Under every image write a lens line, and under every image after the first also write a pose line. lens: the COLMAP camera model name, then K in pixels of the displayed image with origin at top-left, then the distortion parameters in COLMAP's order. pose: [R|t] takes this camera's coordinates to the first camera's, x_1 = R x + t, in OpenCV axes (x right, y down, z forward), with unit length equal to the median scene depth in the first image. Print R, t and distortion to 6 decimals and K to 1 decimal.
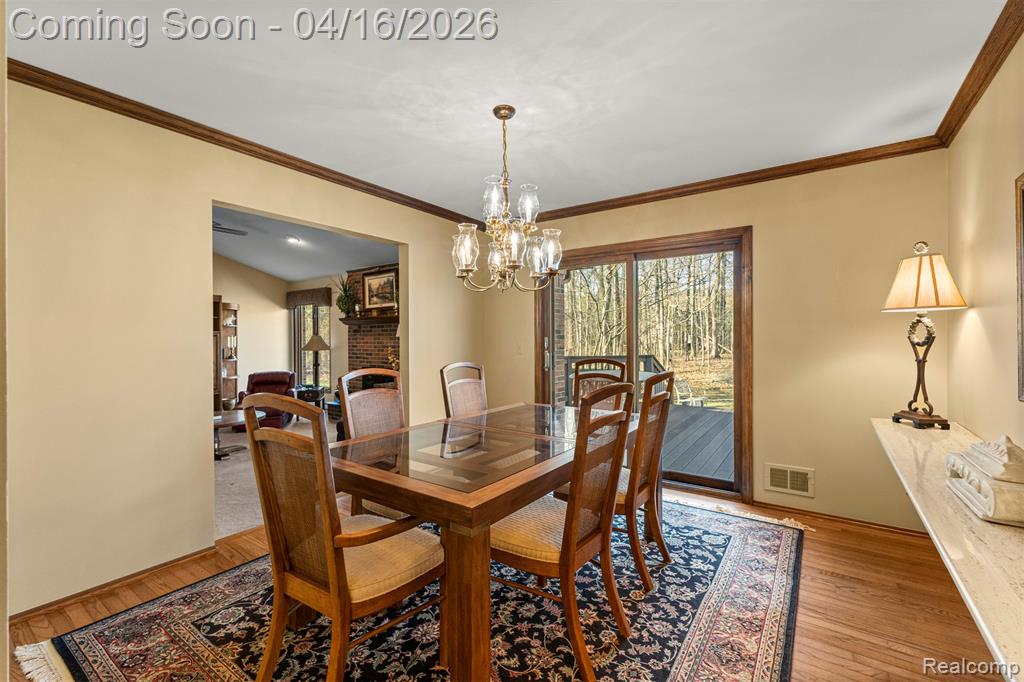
lens RADIAL K [[443.0, 0, 513.9], [0, 443.0, 339.4], [0, 0, 1]] dist [0.002333, 0.000334]
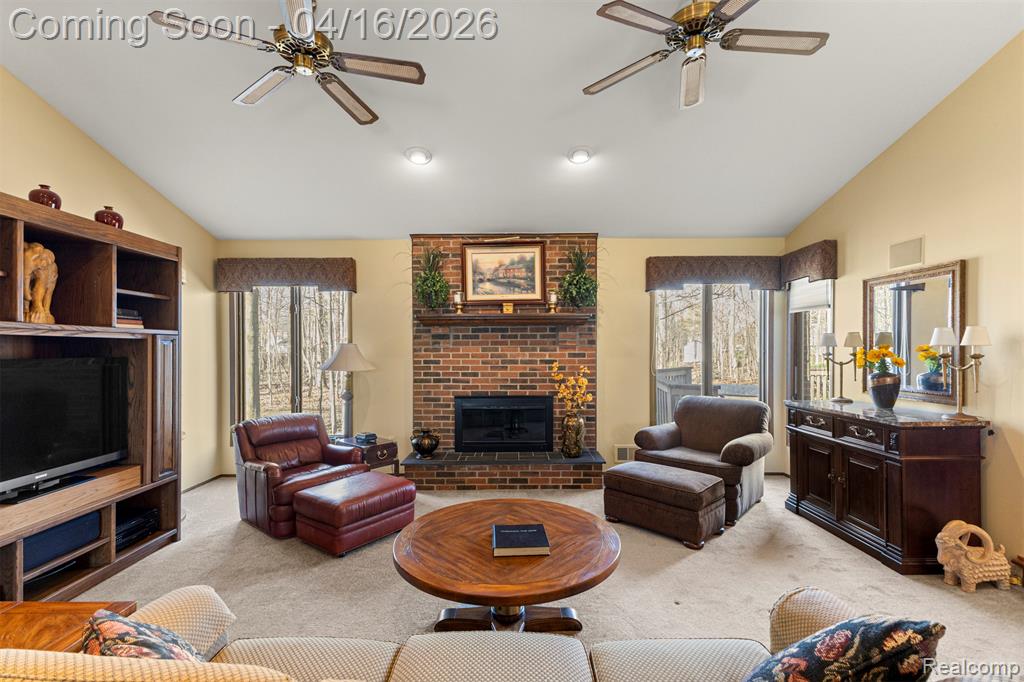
lens RADIAL K [[443.0, 0, 508.9], [0, 443.0, 352.0], [0, 0, 1]] dist [0.002333, 0.000334]
pose [[0.819536, -0.001409, 0.573026, -0.649438], [0.001455, 0.999999, 0.000378, 0.002078], [-0.573026, 0.000524, 0.819537, 0.470954]]
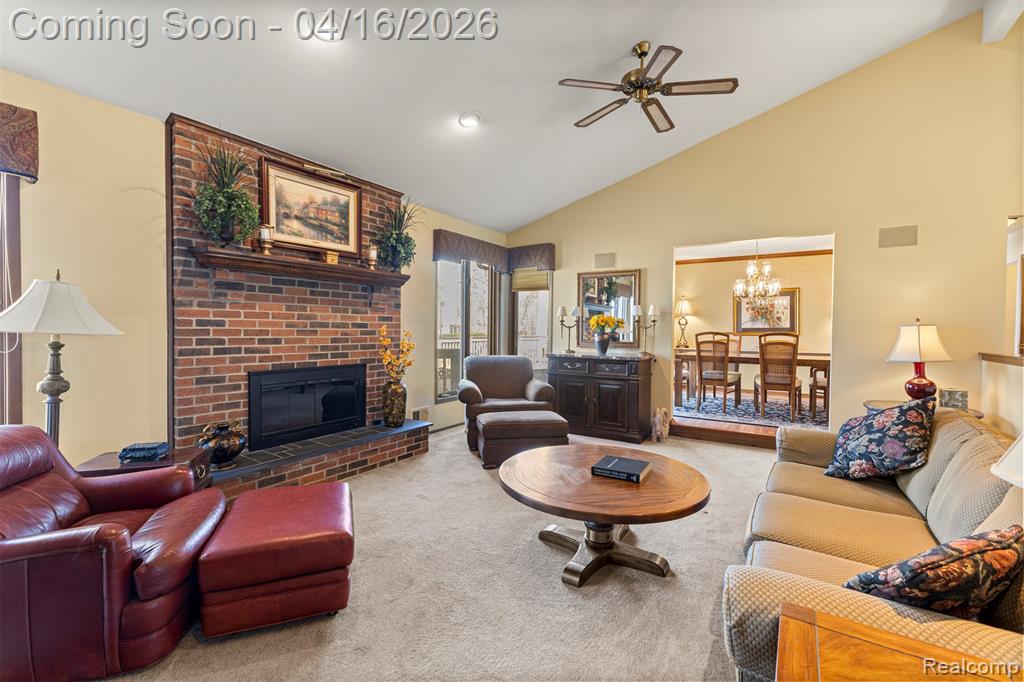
lens RADIAL K [[443.0, 0, 512.2], [0, 443.0, 338.7], [0, 0, 1]] dist [0.002333, 0.000334]
pose [[-0.035250, -0.015008, 0.999266, -0.802586], [-0.003234, 0.999884, 0.014903, 0.023853], [-0.999373, -0.002706, -0.035295, 0.784790]]
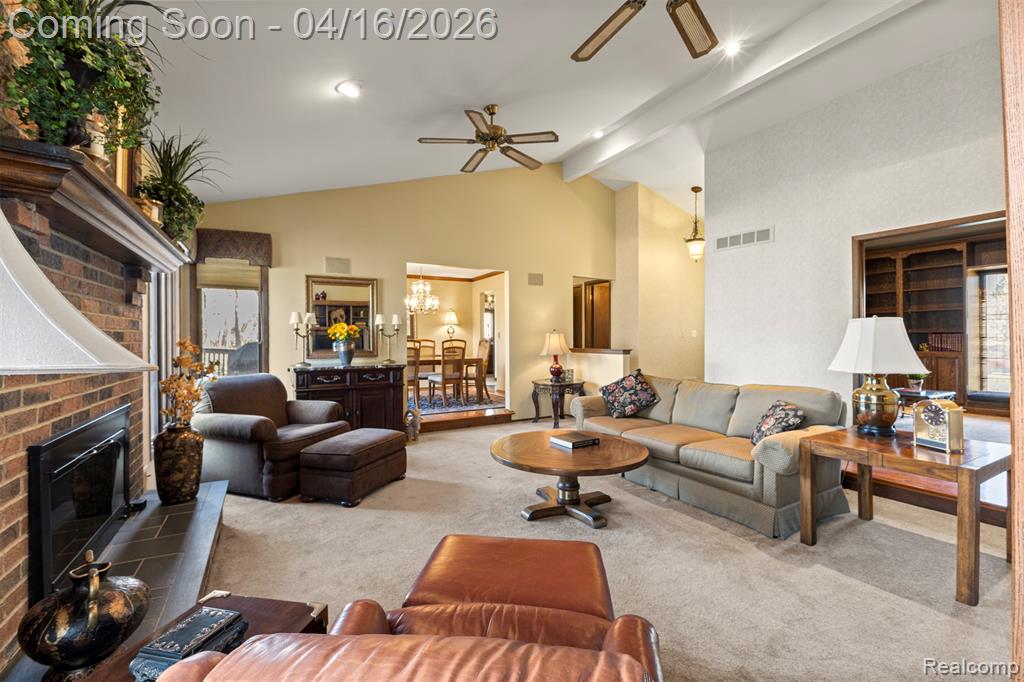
lens RADIAL K [[443.0, 0, 522.3], [0, 443.0, 337.9], [0, 0, 1]] dist [0.002333, 0.000334]
pose [[-0.908637, 0.012506, 0.417399, -0.620192], [0.014746, 0.999889, 0.002142, 0.020505], [-0.417326, 0.008102, -0.908721, 1.112777]]
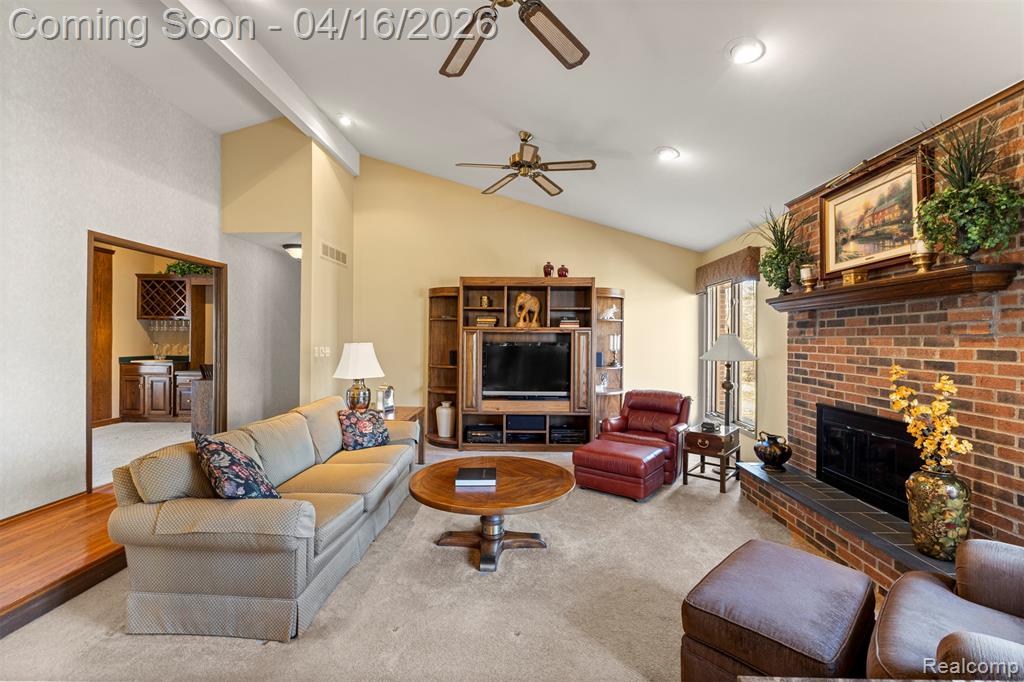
lens RADIAL K [[443.0, 0, 512.4], [0, 443.0, 337.5], [0, 0, 1]] dist [0.002333, 0.000334]
pose [[0.556205, 0.008376, -0.831003, -0.142783], [-0.014354, 0.999897, 0.000471, -0.000611], [0.830921, 0.011666, 0.556268, 0.500801]]
